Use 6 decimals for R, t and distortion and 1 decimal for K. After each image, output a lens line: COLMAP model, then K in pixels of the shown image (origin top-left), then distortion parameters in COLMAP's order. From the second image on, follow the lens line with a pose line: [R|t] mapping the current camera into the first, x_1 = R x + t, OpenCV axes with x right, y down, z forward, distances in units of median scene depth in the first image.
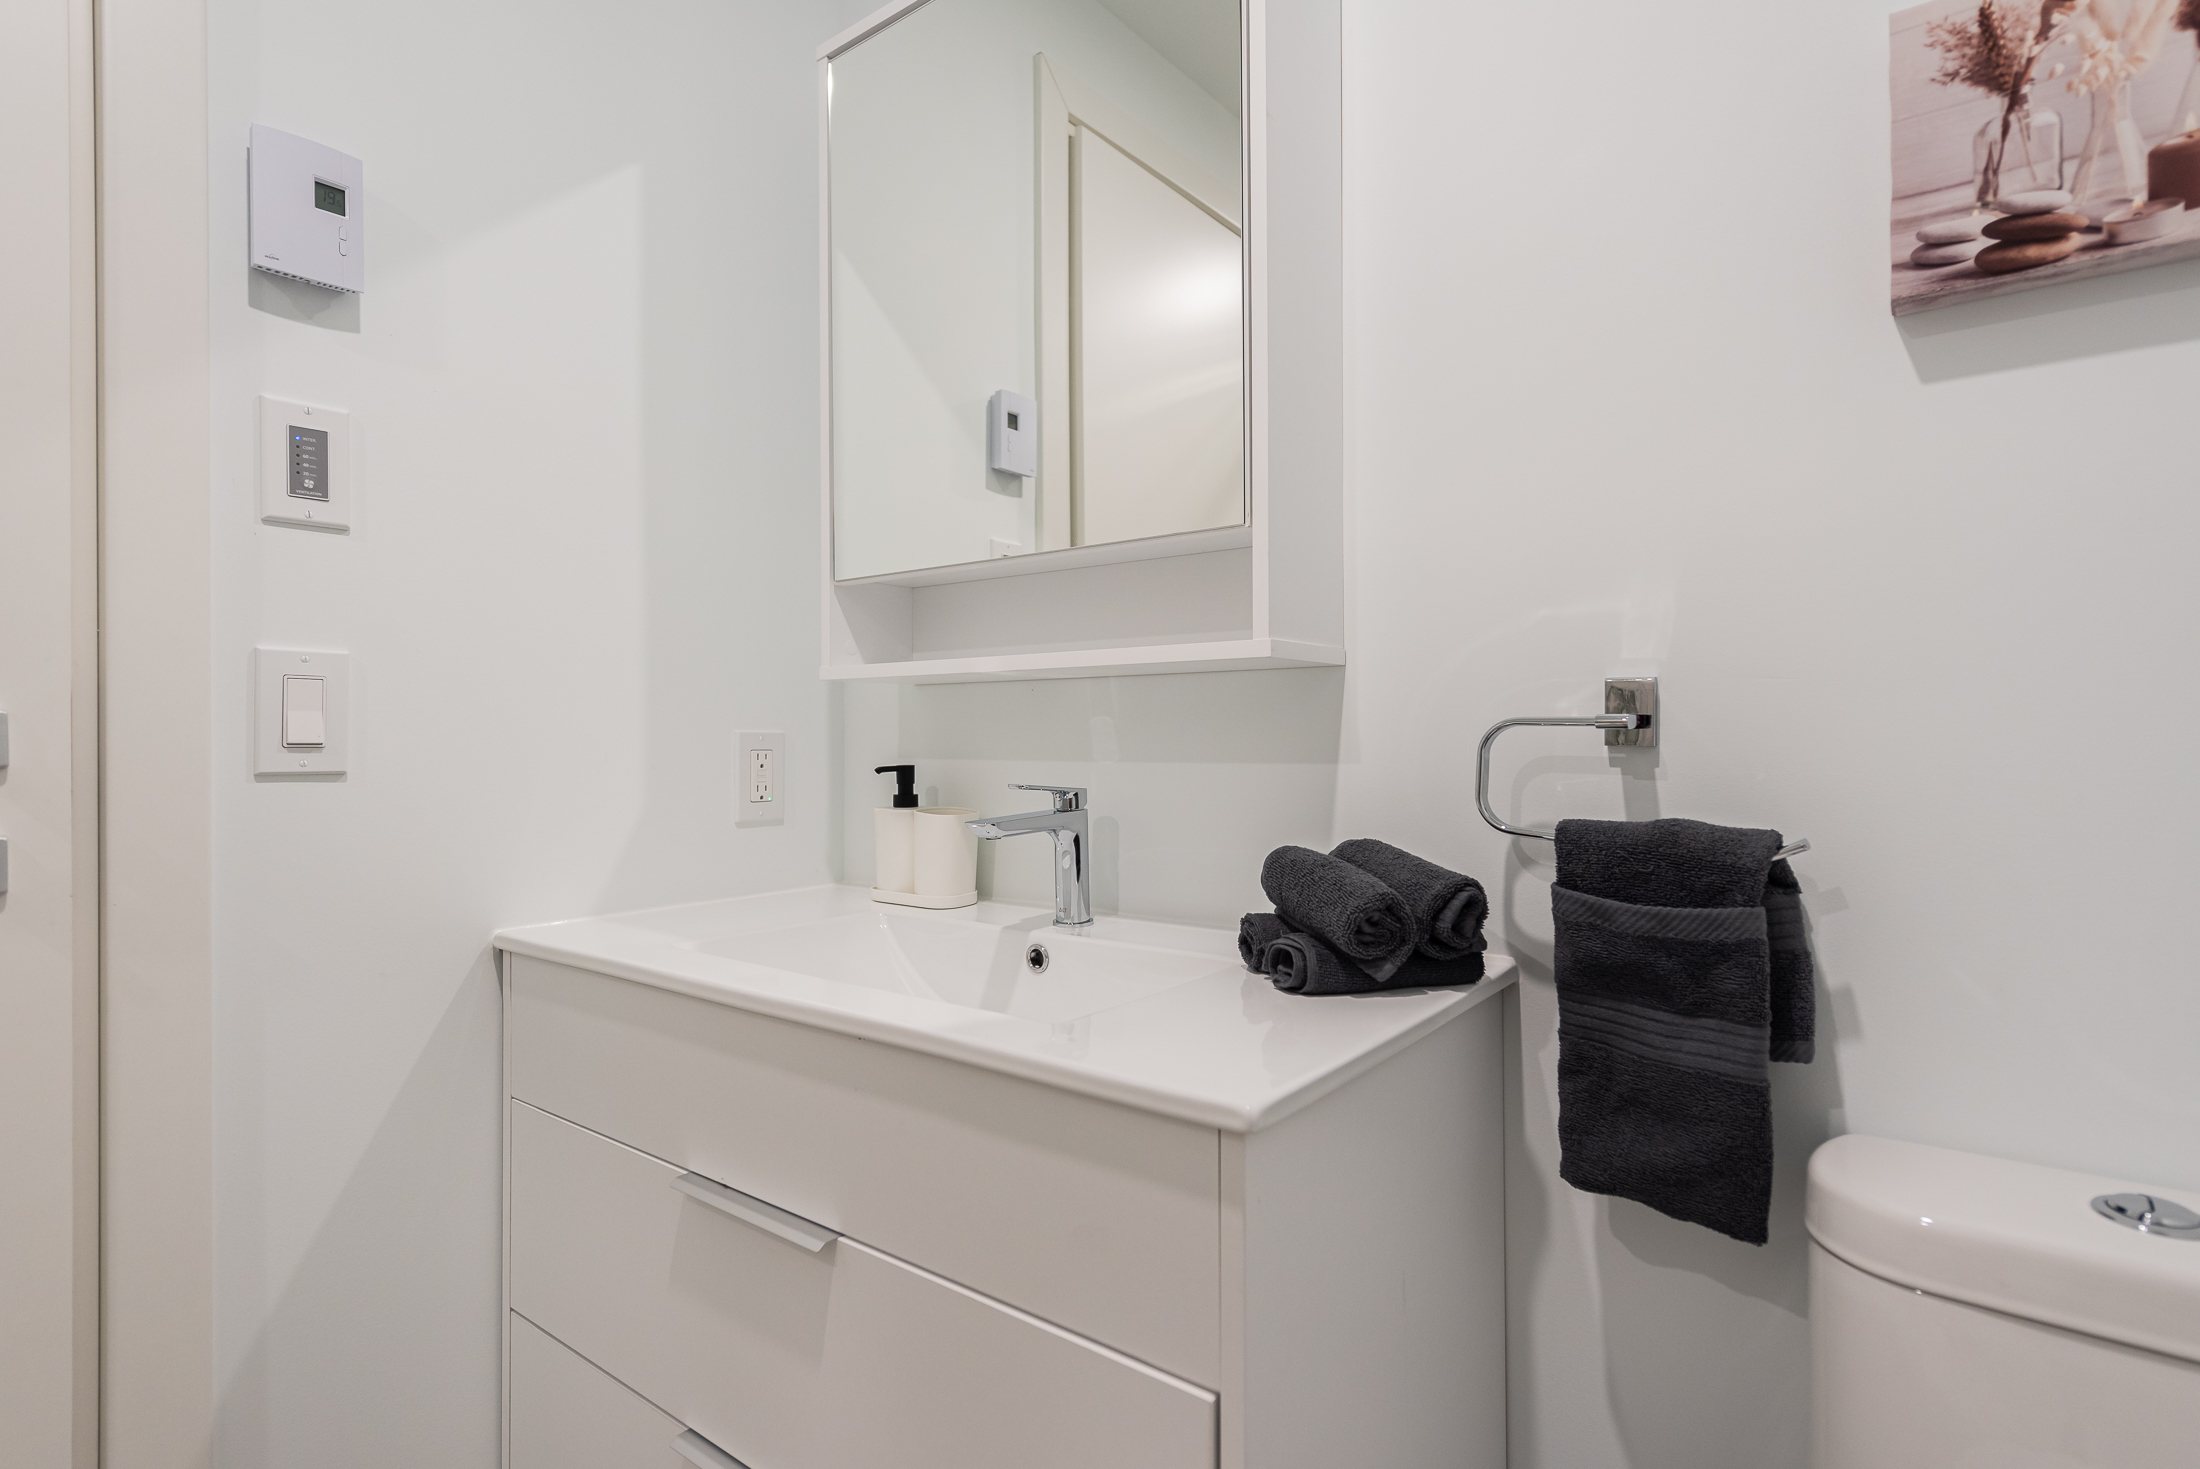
lens RADIAL K [[1073.3, 0, 1103.1], [0, 1073.3, 729.4], [0, 0, 1]] dist [0.001399, -0.001350]
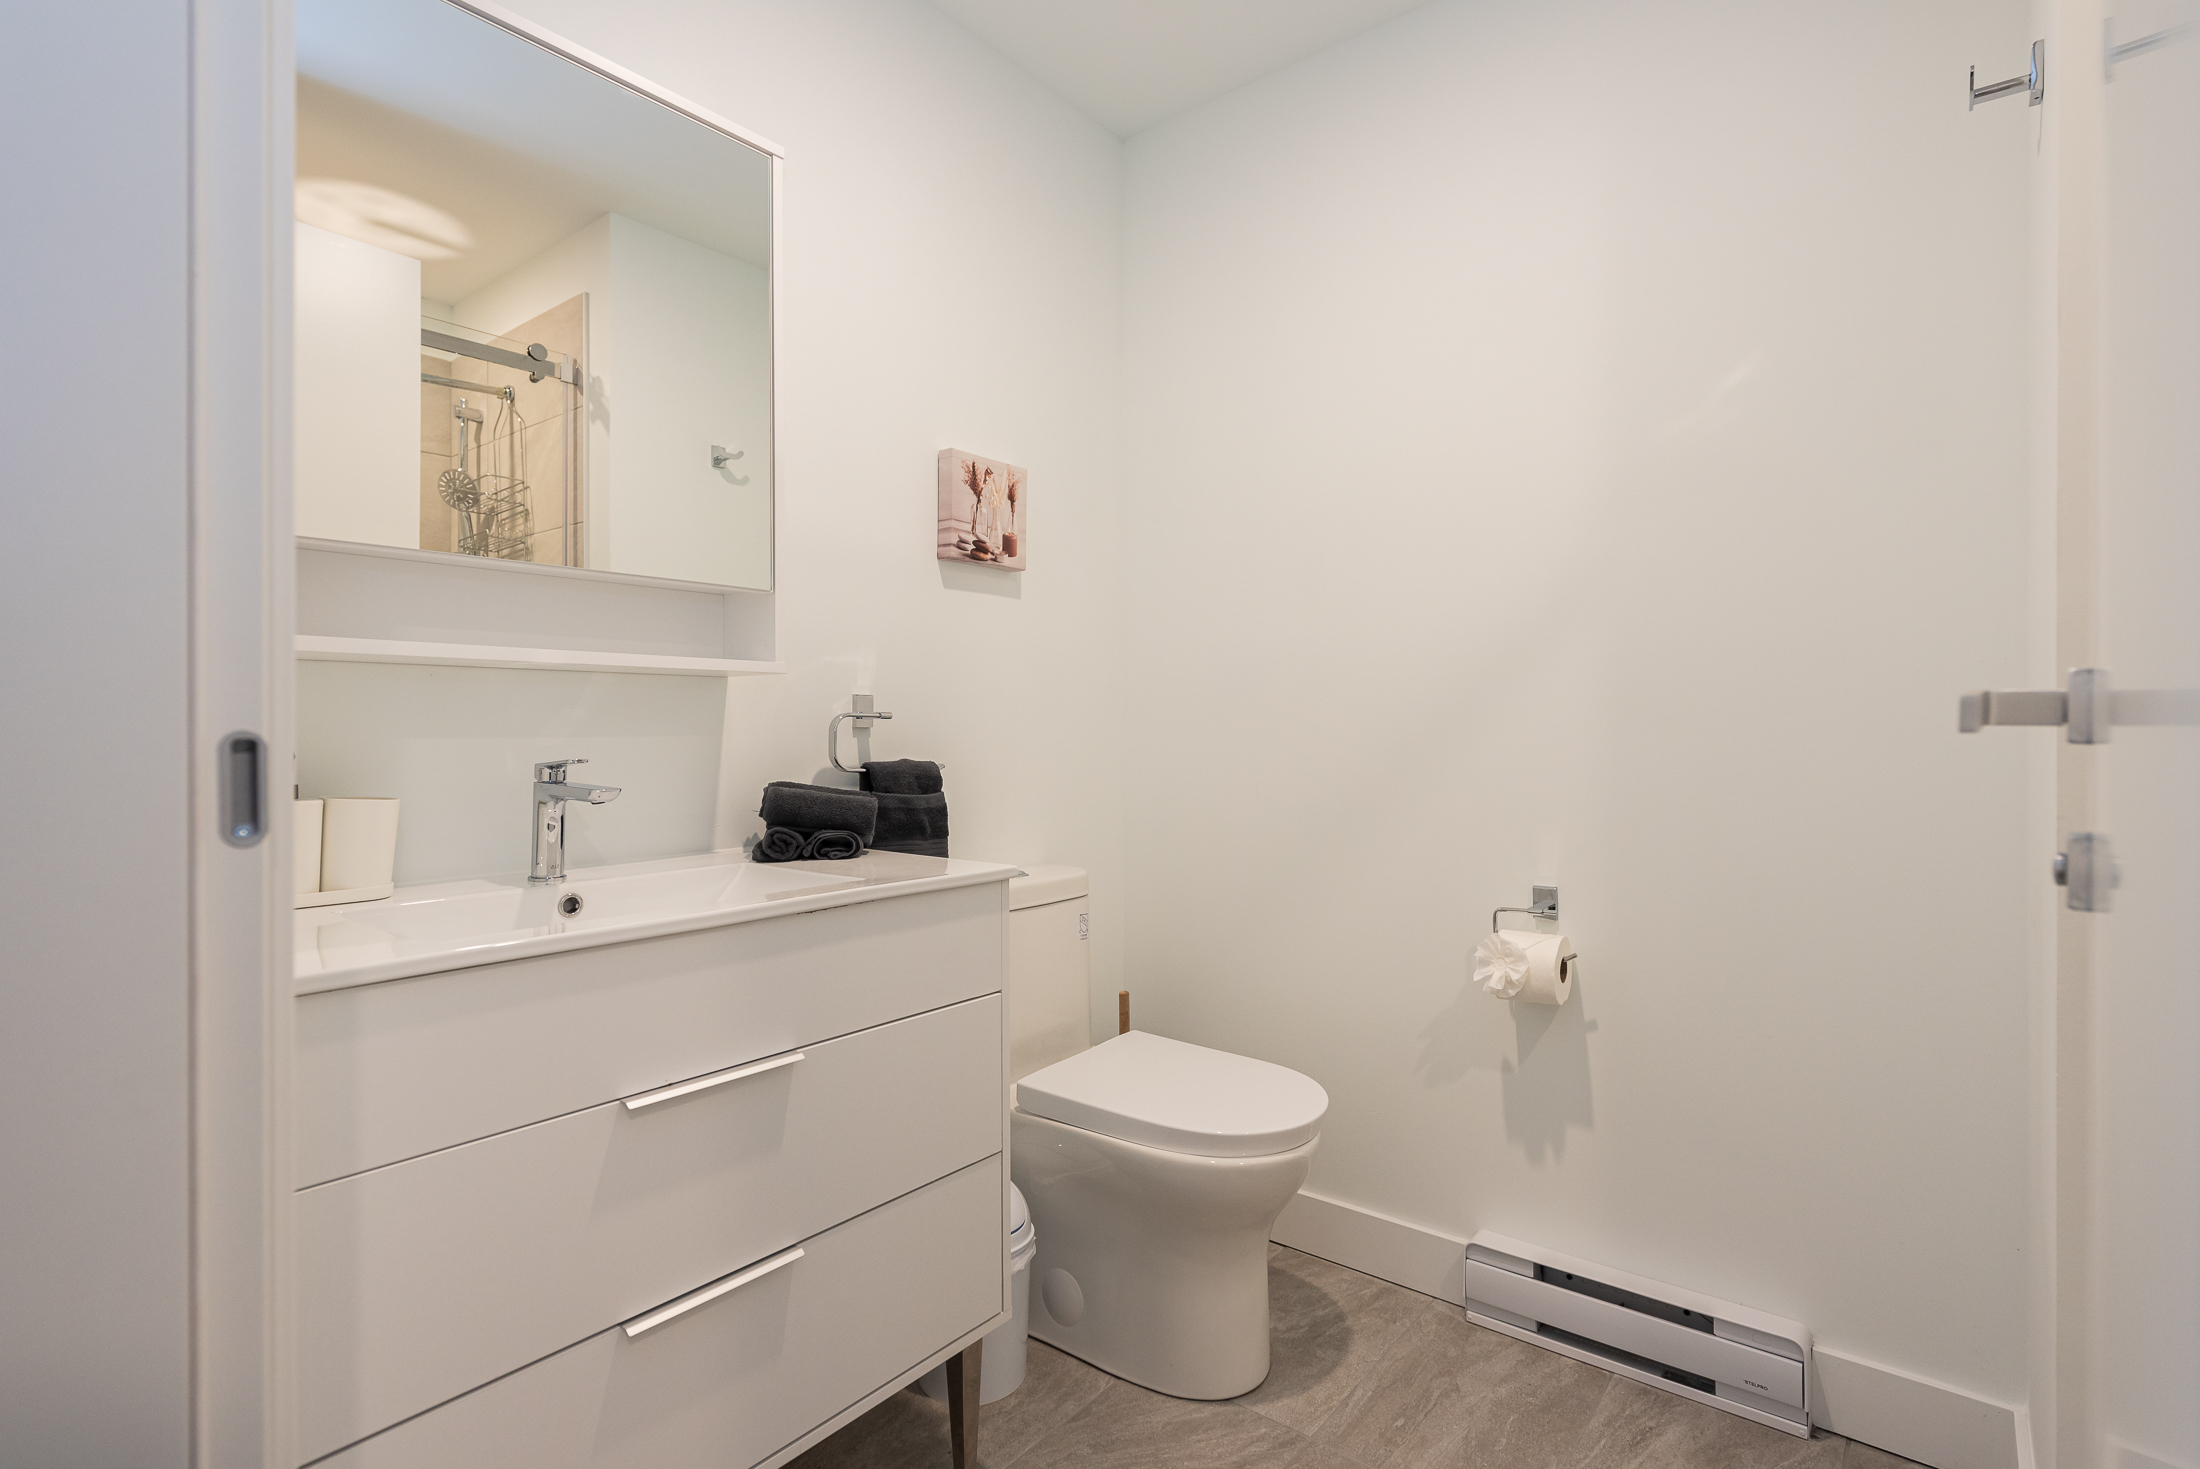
lens RADIAL K [[1073.3, 0, 1101.5], [0, 1073.3, 729.6], [0, 0, 1]] dist [0.001399, -0.001350]
pose [[0.032932, -0.006872, 0.999434, -1.962663], [-0.007704, 0.999945, 0.007129, 0.001000], [-0.999428, -0.007935, 0.032877, 0.565449]]
